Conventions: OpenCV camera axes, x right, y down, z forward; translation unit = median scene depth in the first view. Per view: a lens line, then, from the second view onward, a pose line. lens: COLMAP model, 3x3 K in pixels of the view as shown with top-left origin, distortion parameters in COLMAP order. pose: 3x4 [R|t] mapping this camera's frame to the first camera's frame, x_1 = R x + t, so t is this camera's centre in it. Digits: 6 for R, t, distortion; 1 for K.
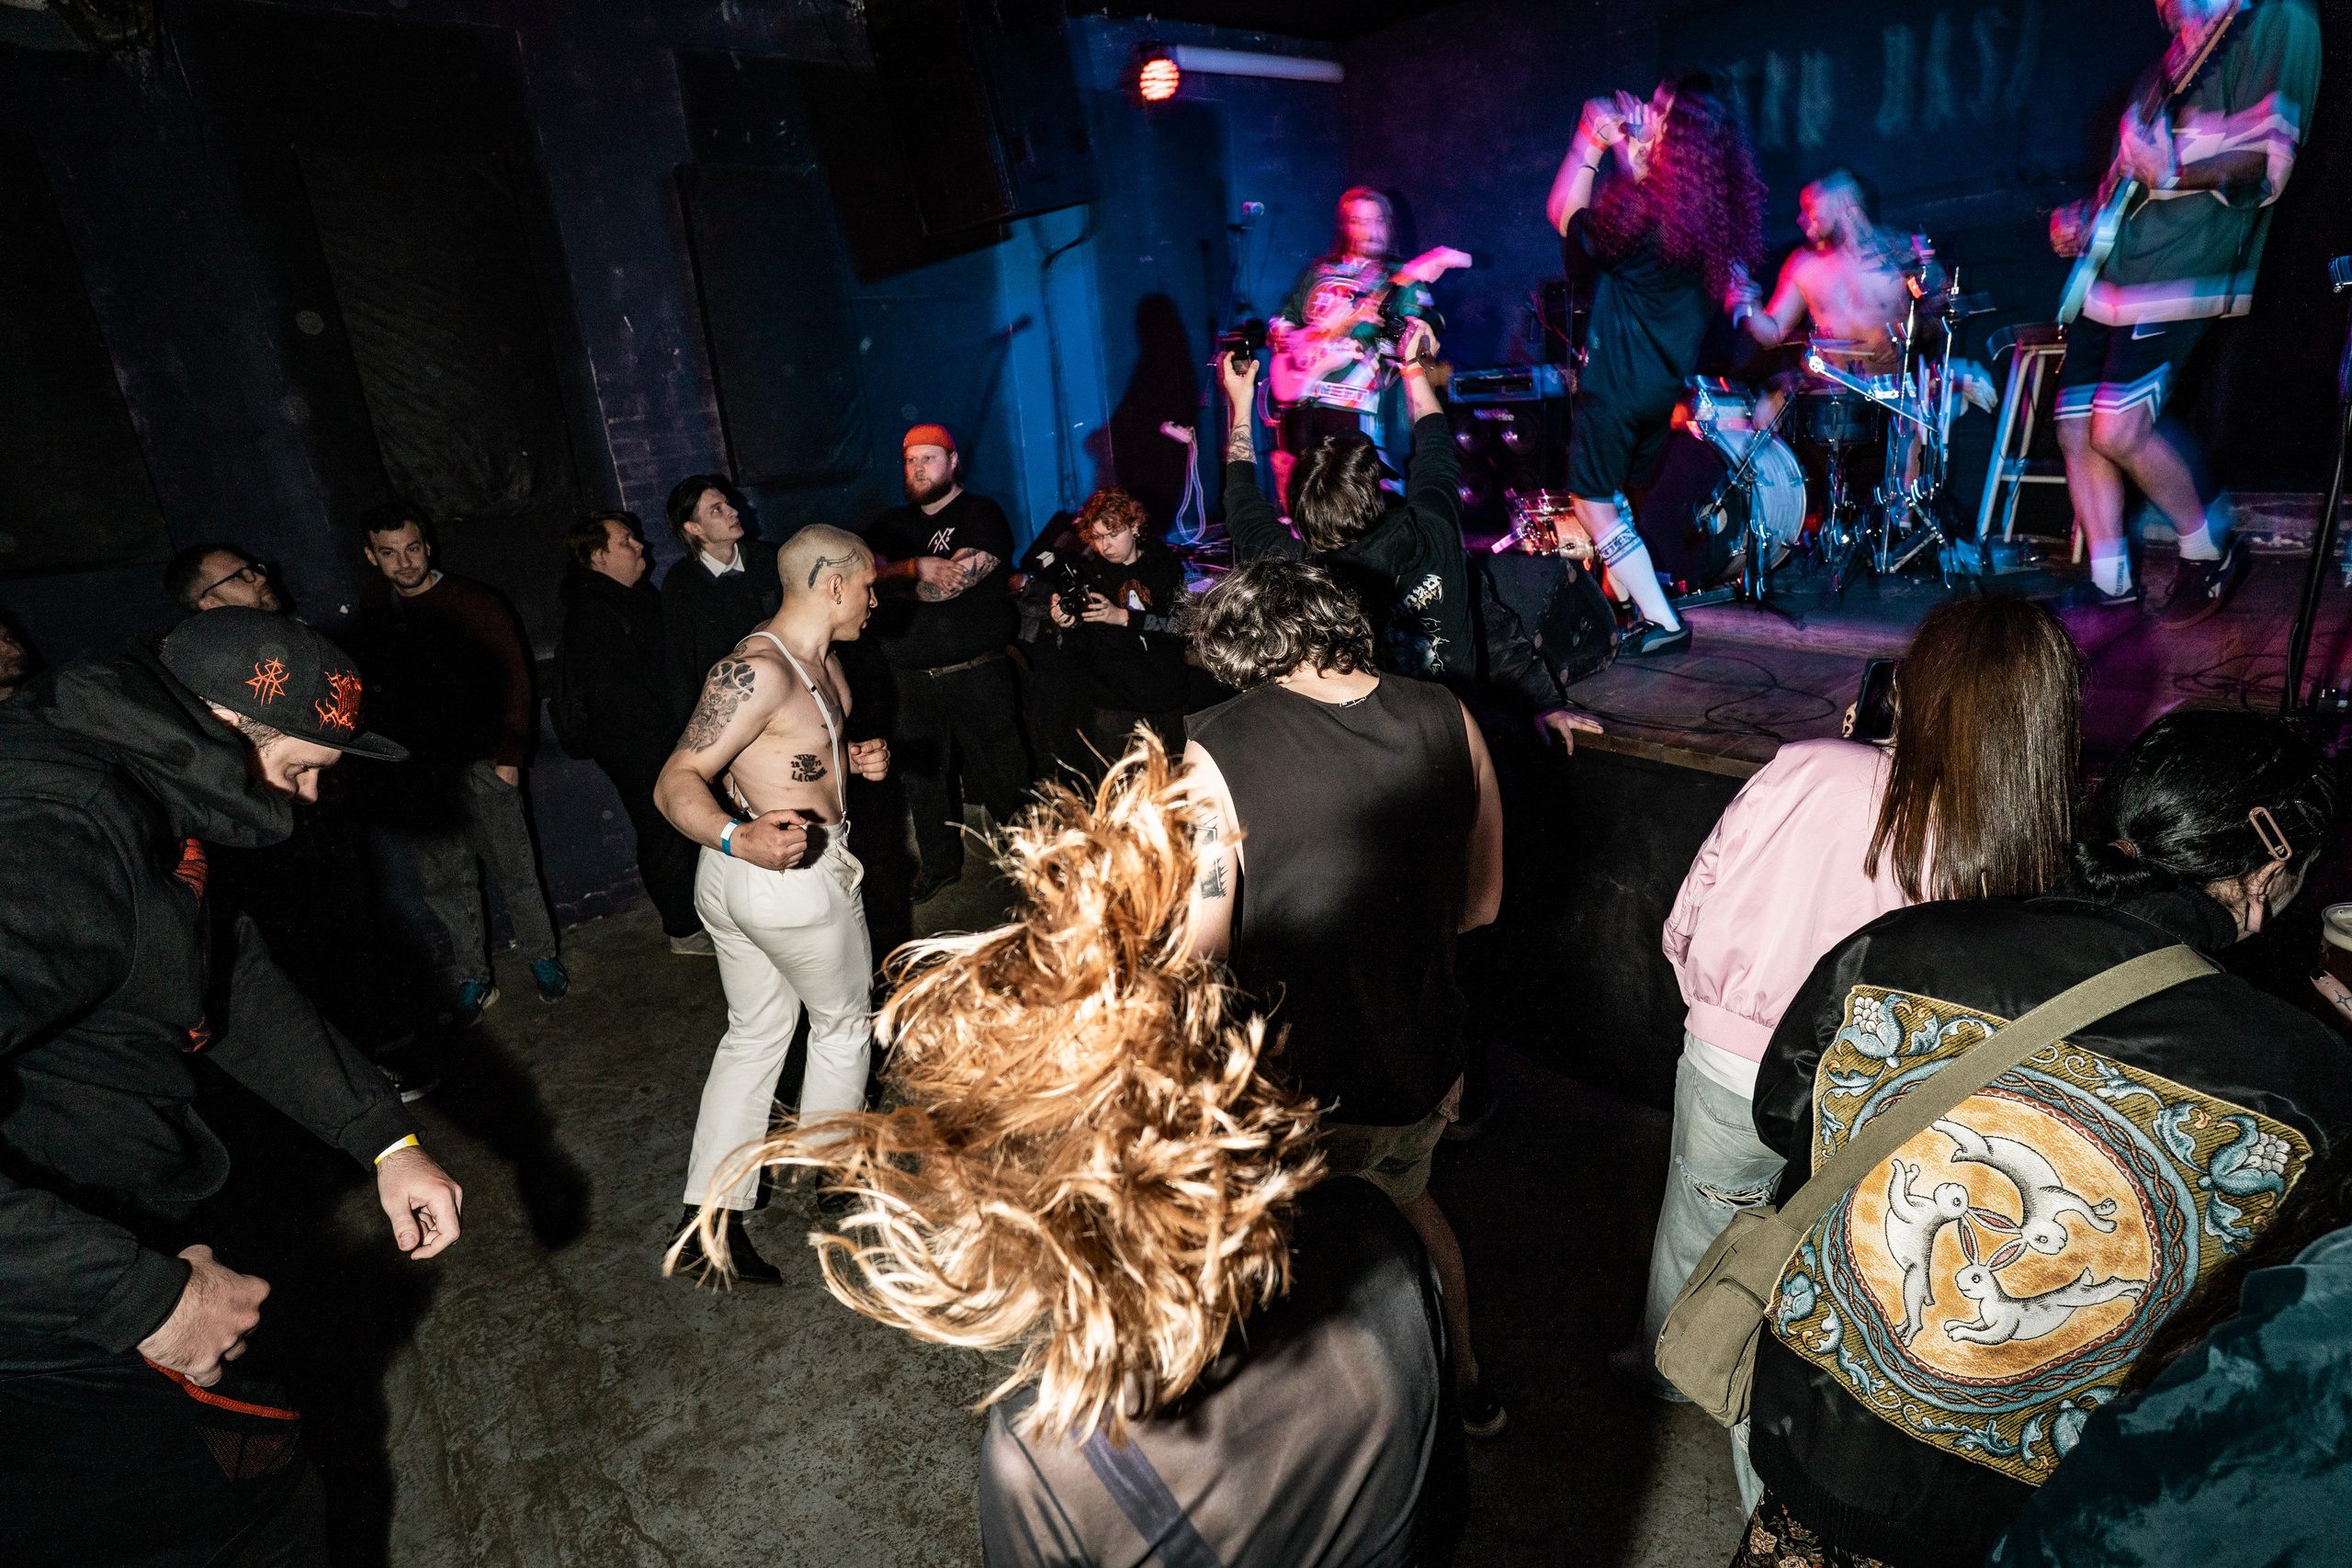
lens RADIAL K [[1199.9, 0, 1164.7], [0, 1199.9, 782.9], [0, 0, 1]] dist [-0.035835, 0.016199]
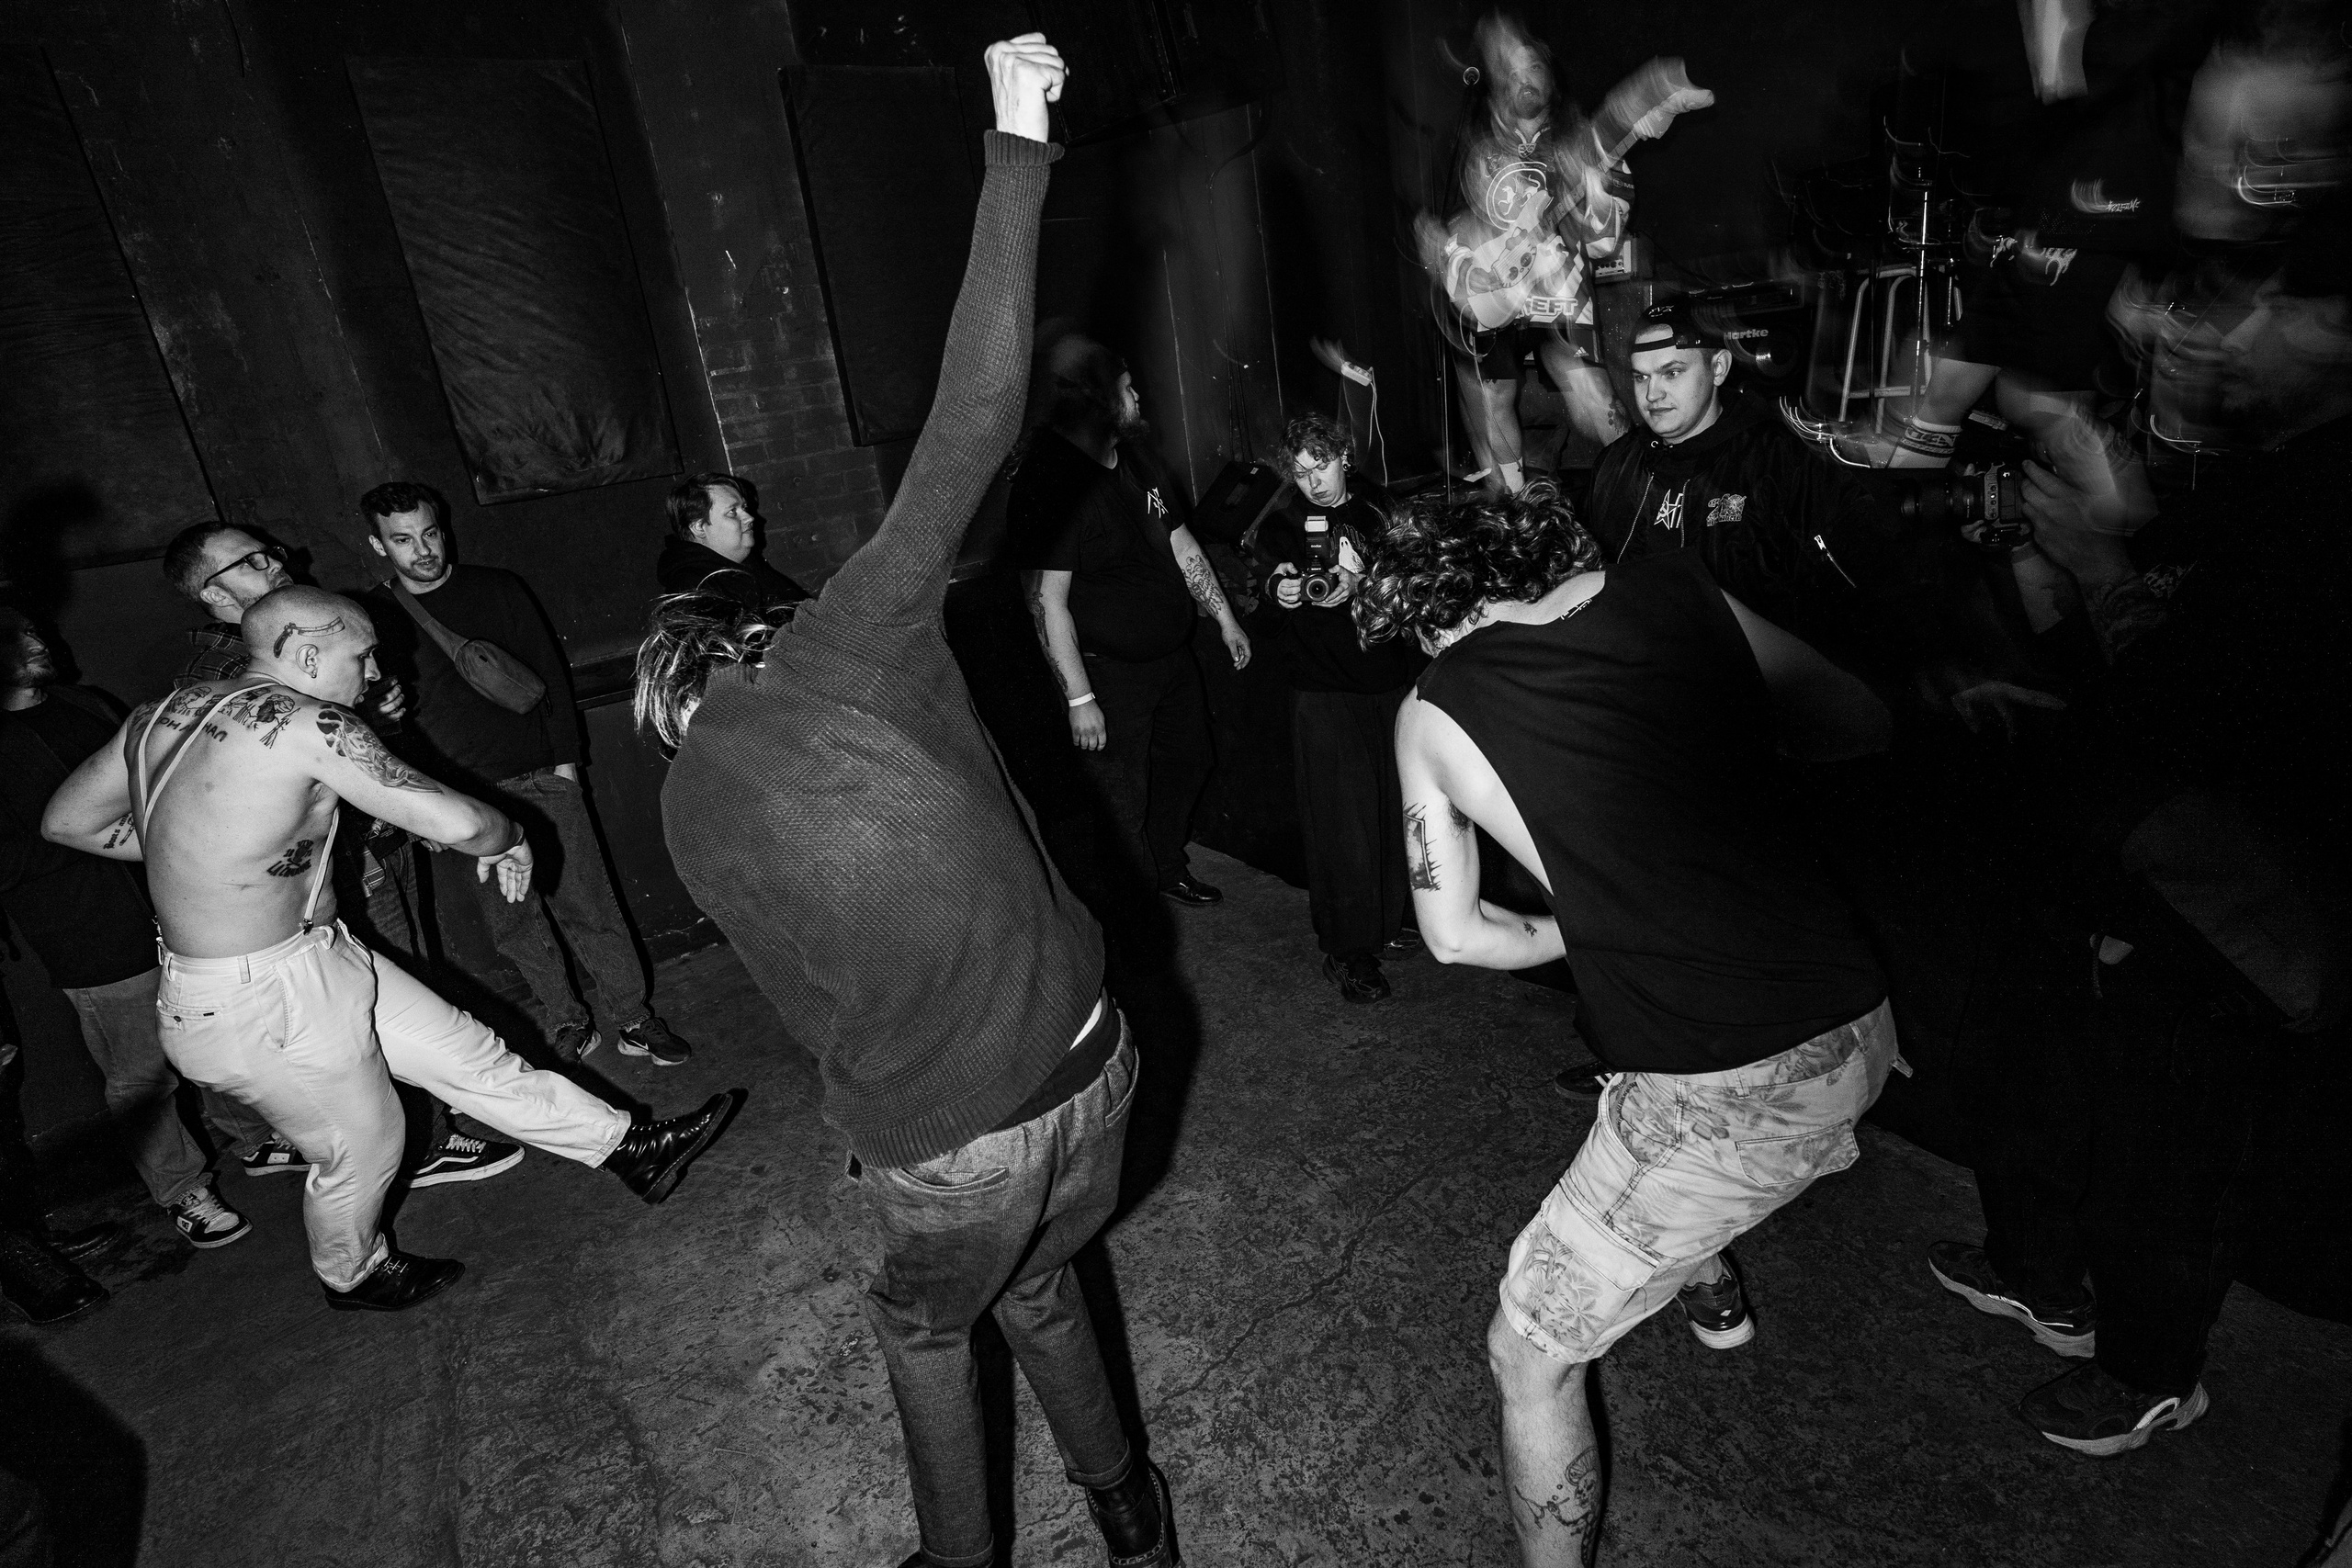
lens RADIAL K [[1199.9, 0, 1168.3], [0, 1199.9, 777.2], [0, 0, 1]] dist [-0.035835, 0.016199]
pose [[0.994617, -0.017424, -0.102147, -0.065792], [0.017675, 0.999843, 0.001548, -0.008067], [0.102104, -0.003345, 0.994768, 0.209683]]
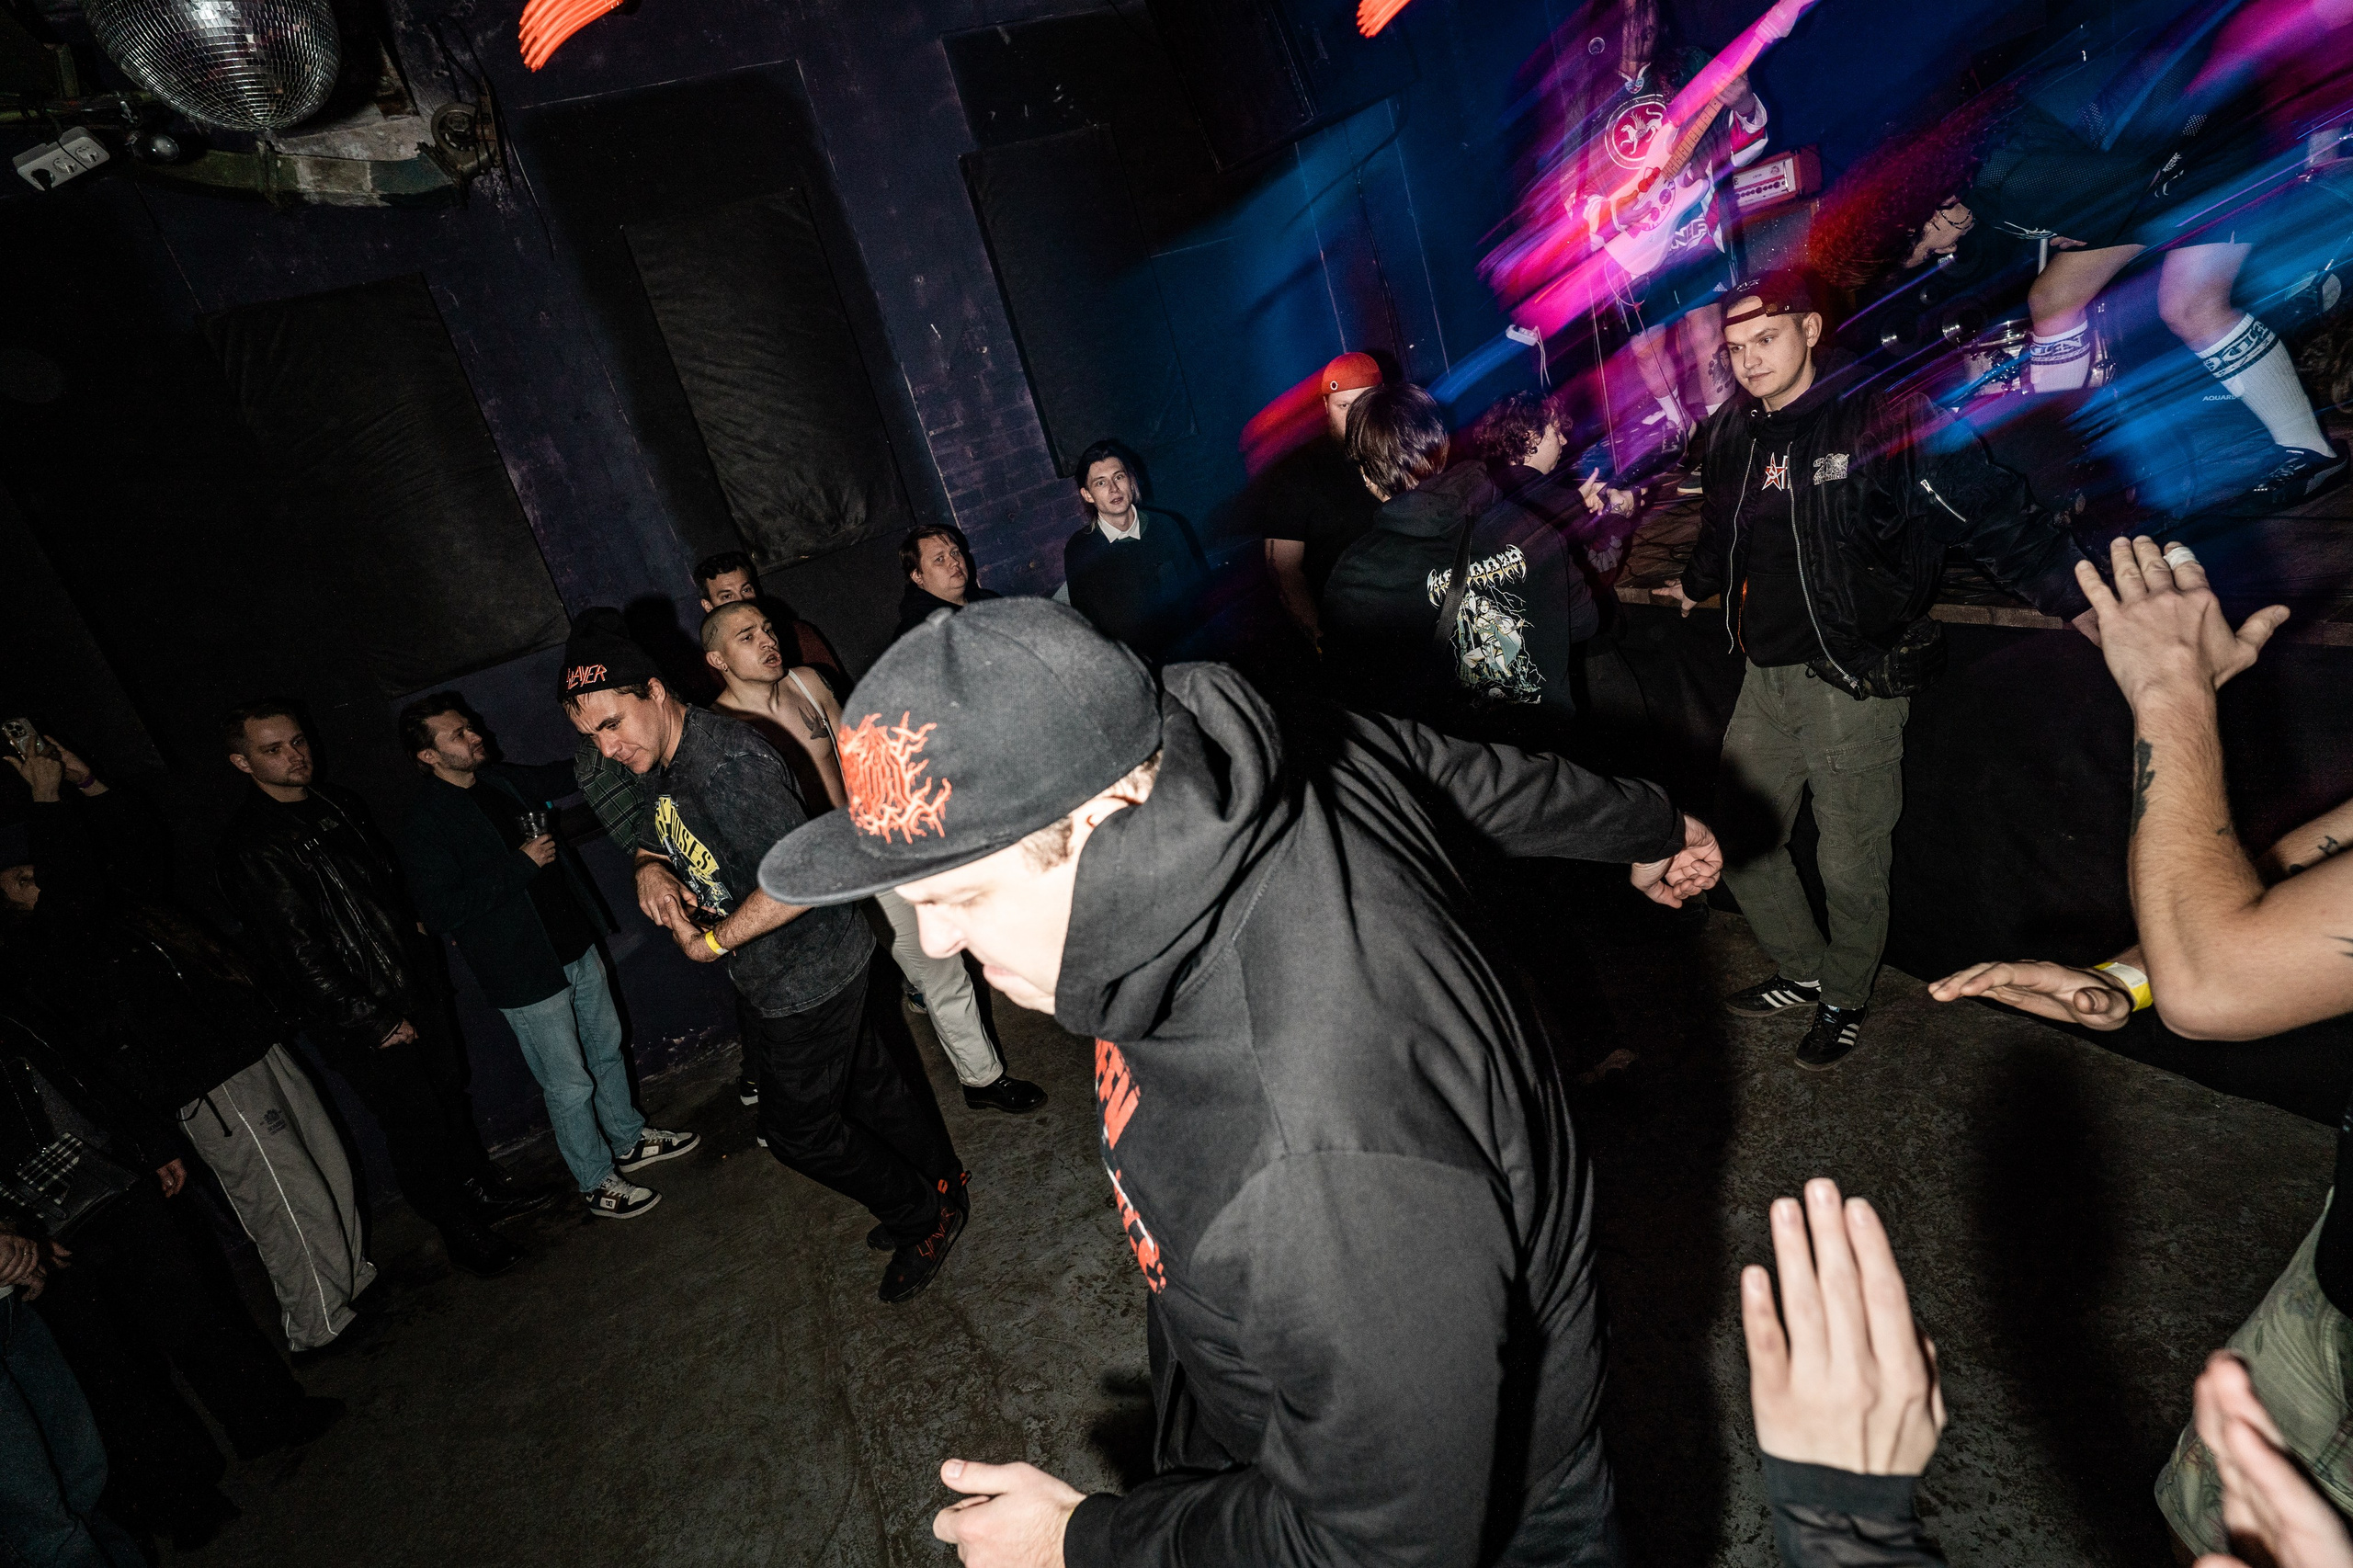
lens RADIAL K [[1200.6, 0, 1150.1], [0, 1200.6, 786.5], [0, 0, 1]] dist [-0.035835, 0.016199]
pose [[0.948093, -0.103911, -0.300537, -0.035376], [0.115506, 0.993084, 0.021020, -0.018540], [0.296275, -0.054643, 0.953538, 0.117845]]
